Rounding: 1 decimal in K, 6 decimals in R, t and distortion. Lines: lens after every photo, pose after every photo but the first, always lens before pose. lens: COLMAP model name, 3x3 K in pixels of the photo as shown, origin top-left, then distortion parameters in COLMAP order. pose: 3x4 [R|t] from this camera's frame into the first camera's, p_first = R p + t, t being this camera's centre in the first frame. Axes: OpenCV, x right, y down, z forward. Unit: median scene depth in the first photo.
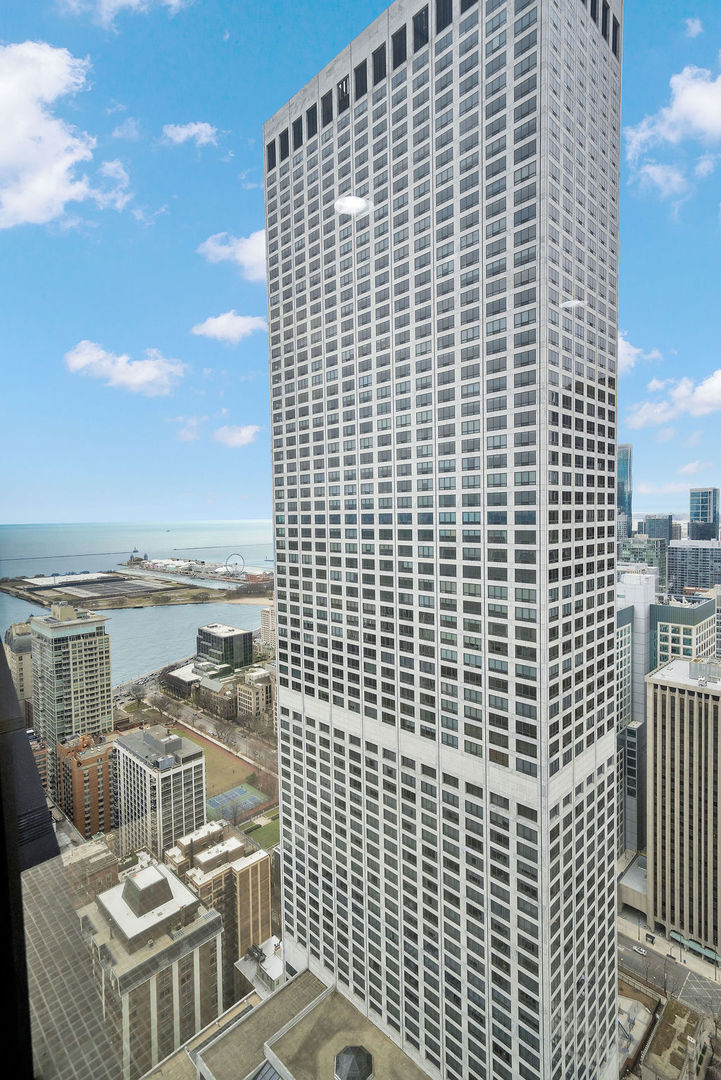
lens RADIAL K [[529.6, 0, 360.5], [0, 529.6, 540.0], [0, 0, 1]] dist [0.015116, 0.000569]
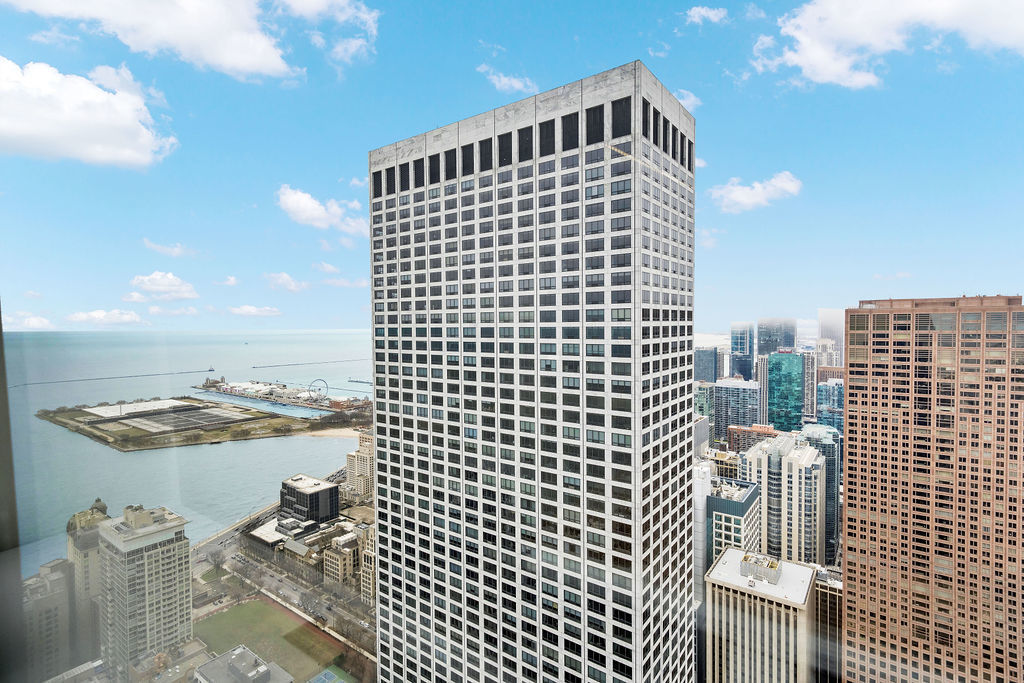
lens RADIAL K [[496.0, 0, 515.3], [0, 496.0, 338.4], [0, 0, 1]] dist [0.014136, 0.000604]
pose [[0.988976, 0.002870, 0.148051, -0.019088], [-0.001081, 0.999925, -0.012163, -0.181056], [-0.148075, 0.011869, 0.988905, 0.000504]]
